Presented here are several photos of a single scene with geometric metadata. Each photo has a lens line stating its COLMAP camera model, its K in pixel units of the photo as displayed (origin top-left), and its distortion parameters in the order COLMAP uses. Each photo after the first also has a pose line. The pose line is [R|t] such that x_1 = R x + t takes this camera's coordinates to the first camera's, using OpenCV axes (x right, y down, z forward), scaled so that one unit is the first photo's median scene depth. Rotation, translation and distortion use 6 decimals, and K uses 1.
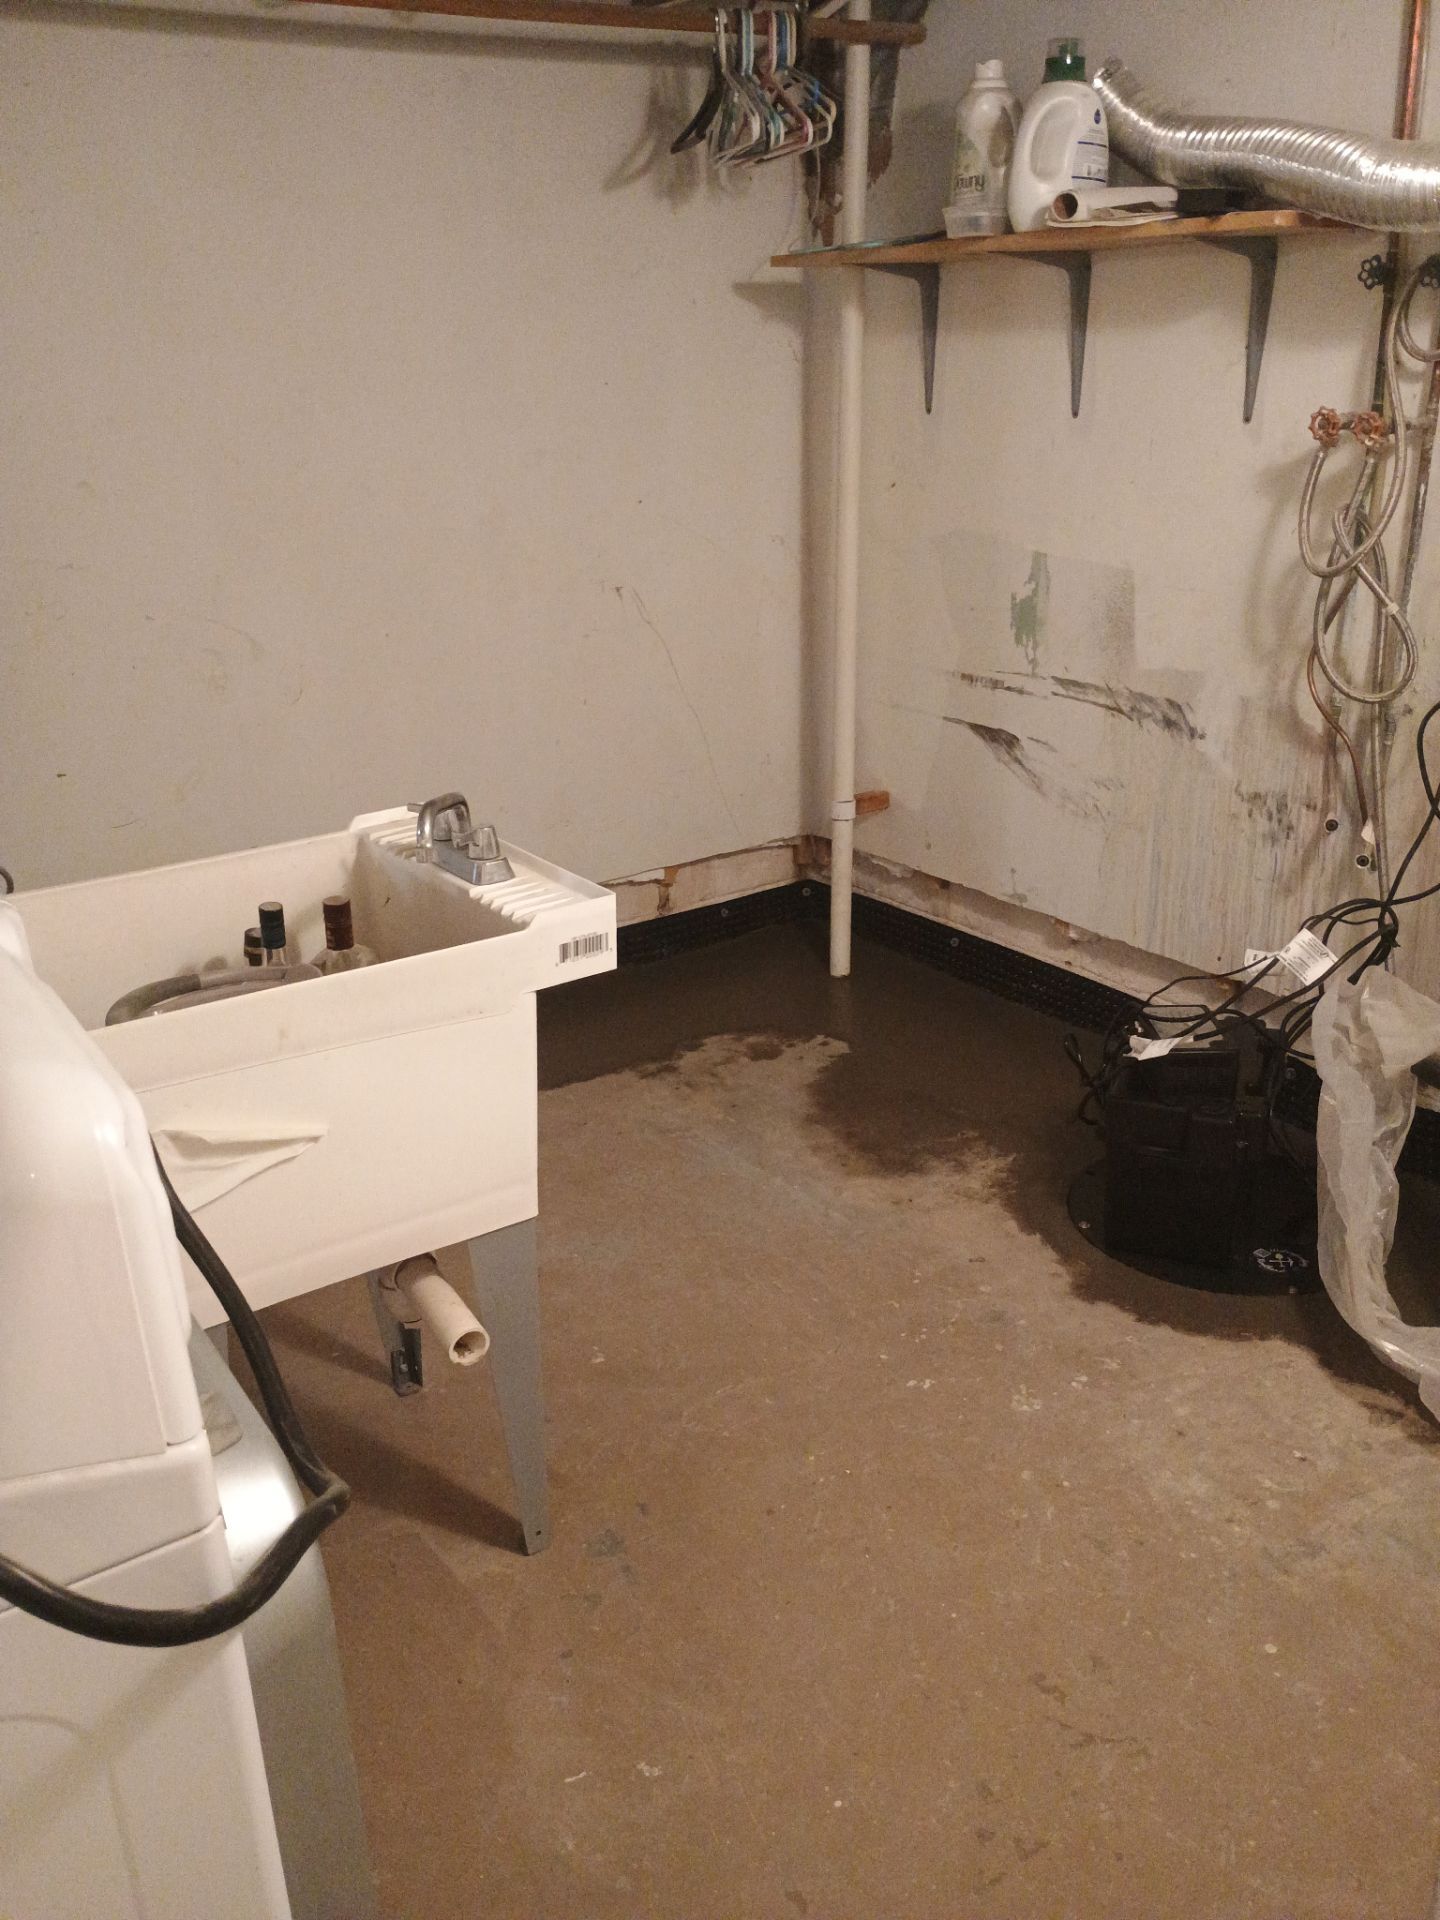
lens RADIAL K [[1667.3, 0, 726.7], [0, 1667.3, 949.5], [0, 0, 1]] dist [0.060280, -0.072178]
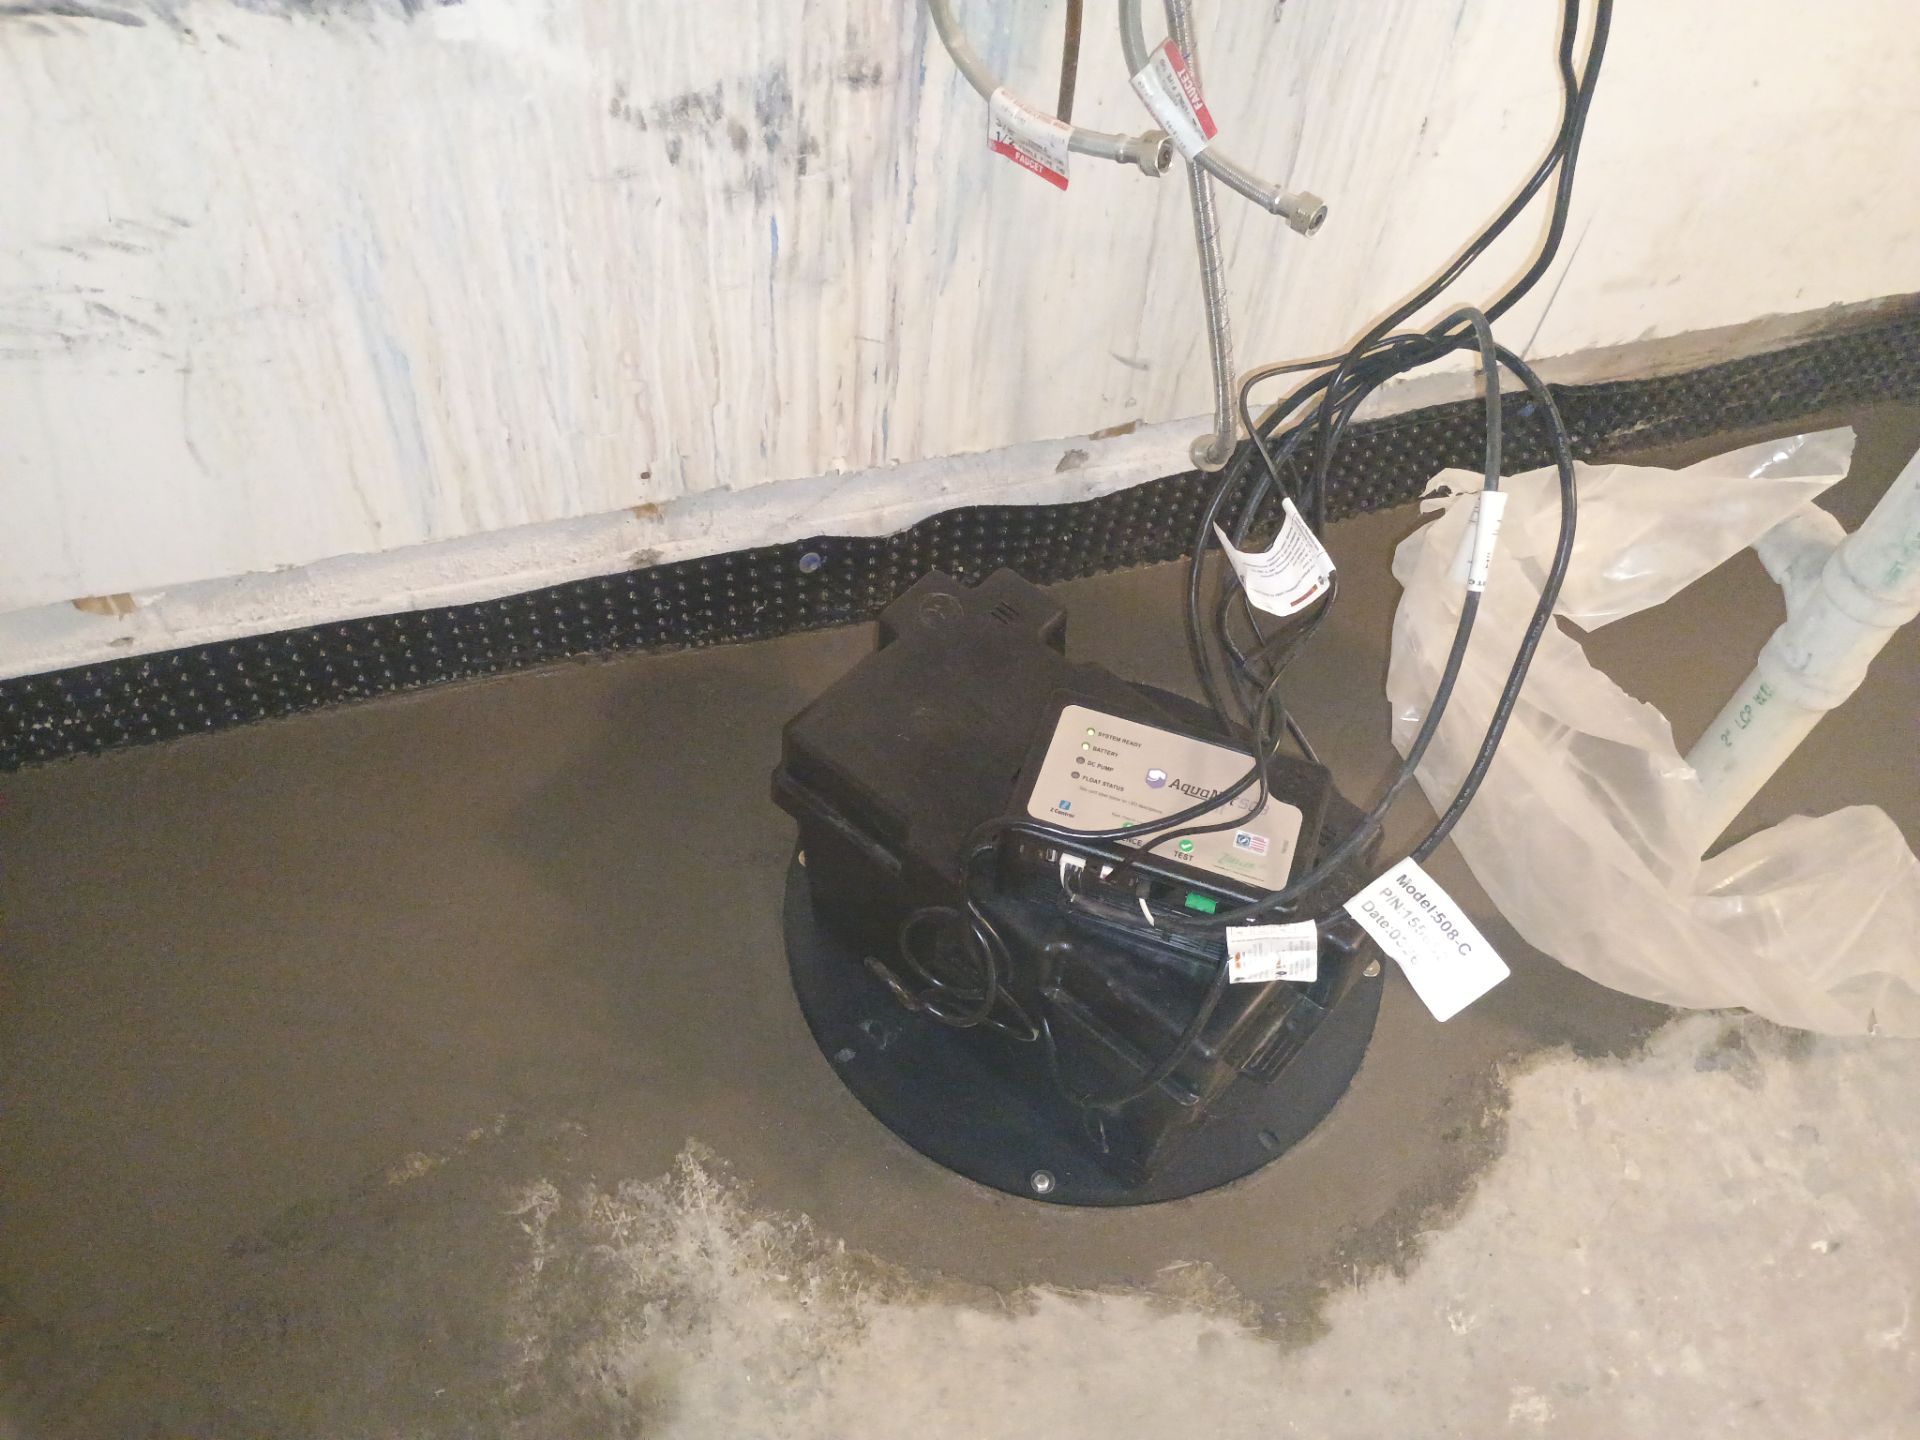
lens RADIAL K [[1667.3, 0, 967.7], [0, 1667.3, 732.8], [0, 0, 1]] dist [0.060280, -0.072178]
pose [[0.306507, -0.751612, 0.584066, 0.027254], [0.257080, 0.656162, 0.709479, -0.246581], [-0.916495, -0.067309, 0.394342, 0.814859]]
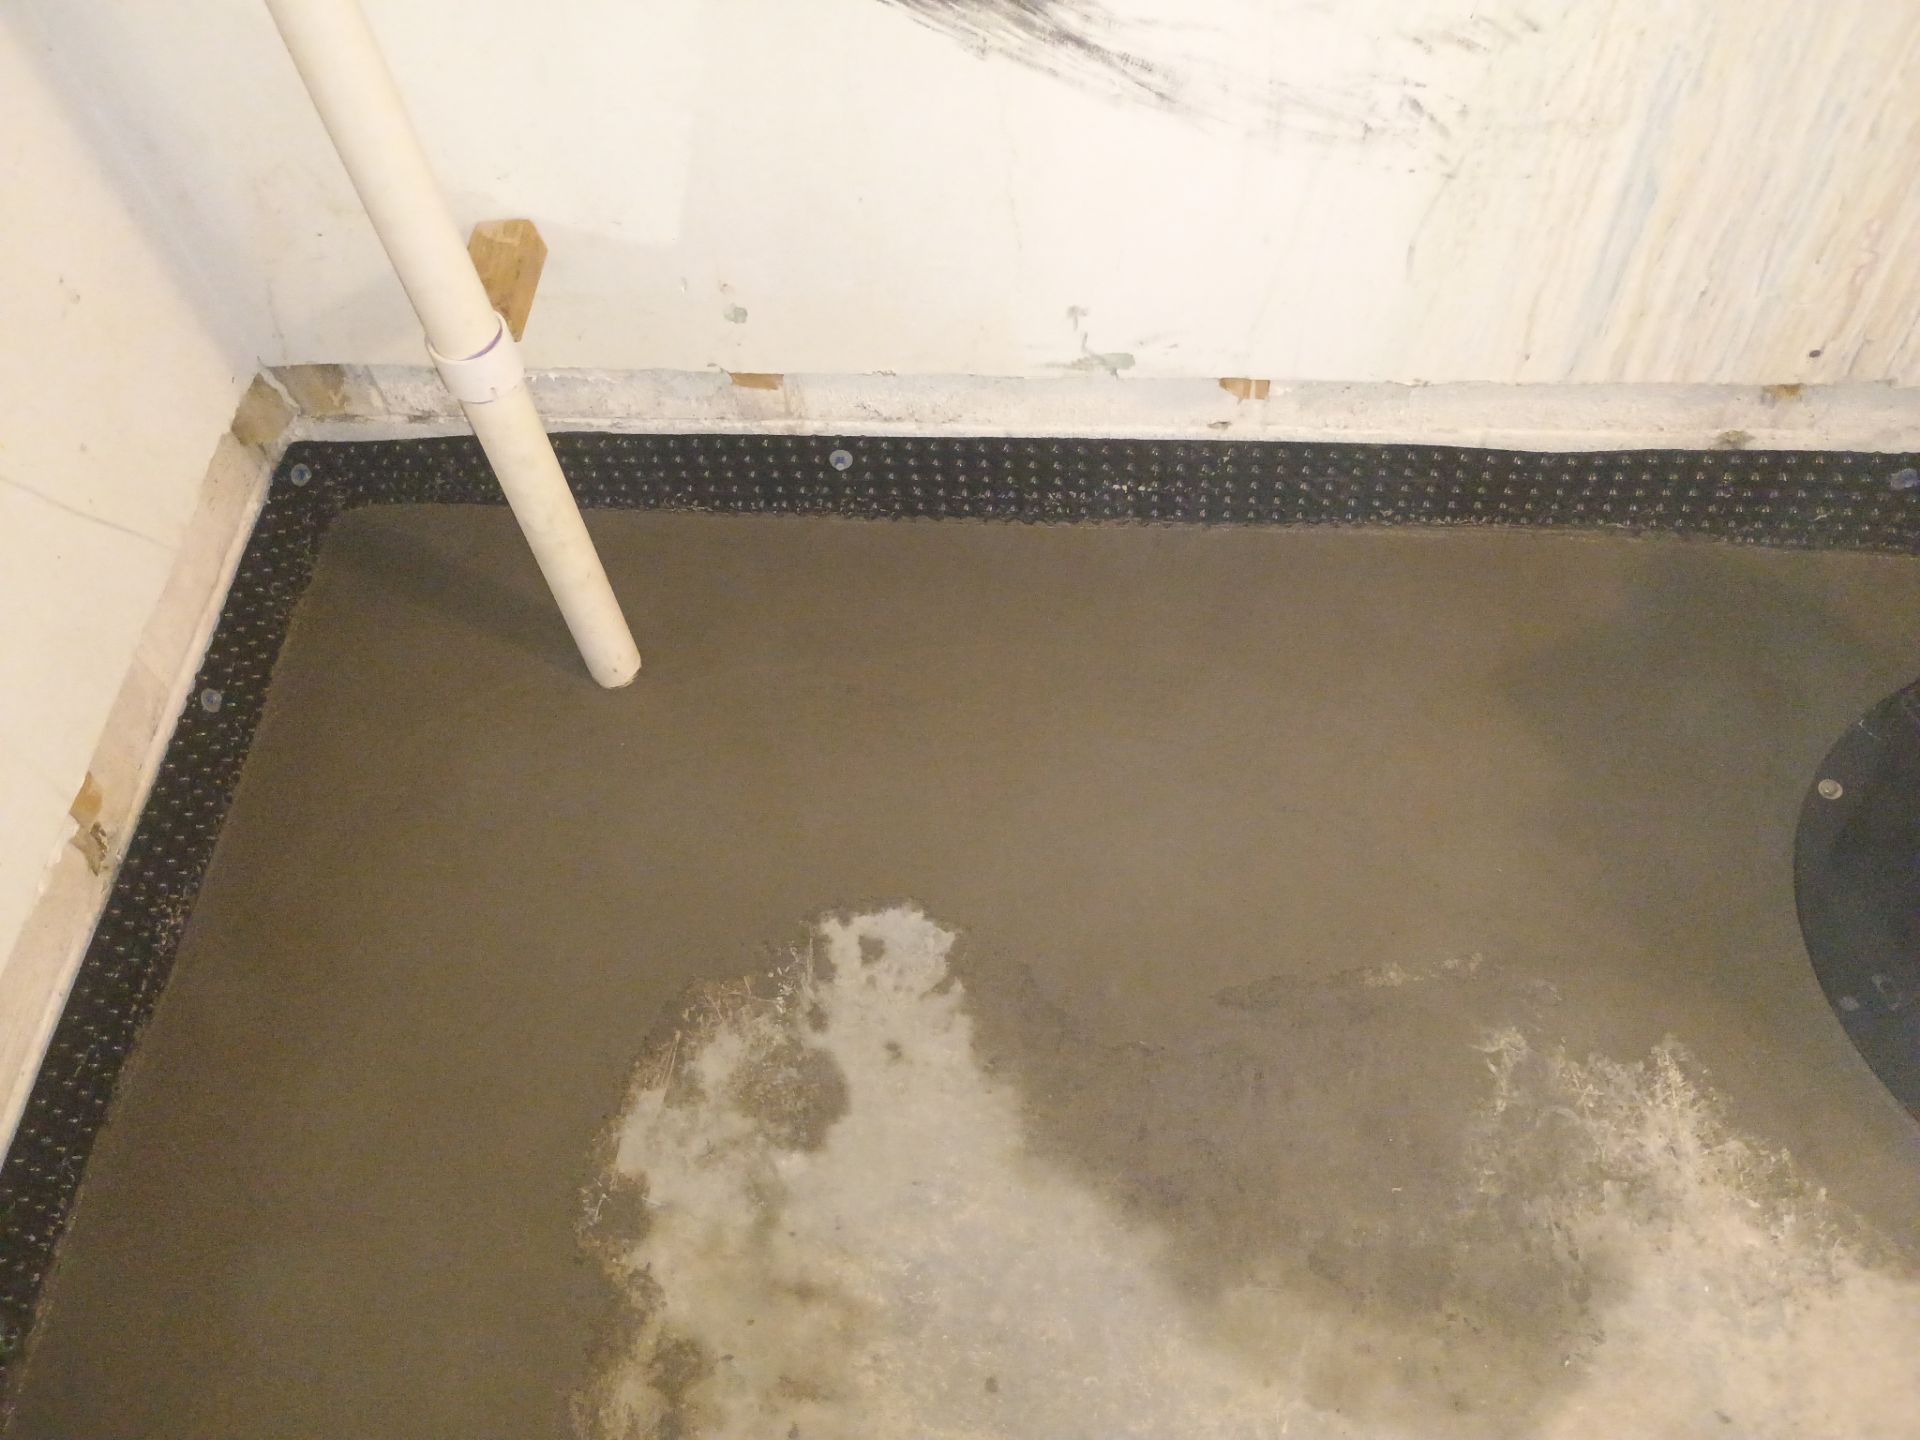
lens RADIAL K [[1667.3, 0, 962.2], [0, 1667.3, 719.9], [0, 0, 1]] dist [0.060280, -0.072178]
pose [[0.653048, -0.660086, 0.371234, -0.045677], [0.327529, 0.688155, 0.647431, -0.278638], [-0.682827, -0.301214, 0.665596, 0.911897]]
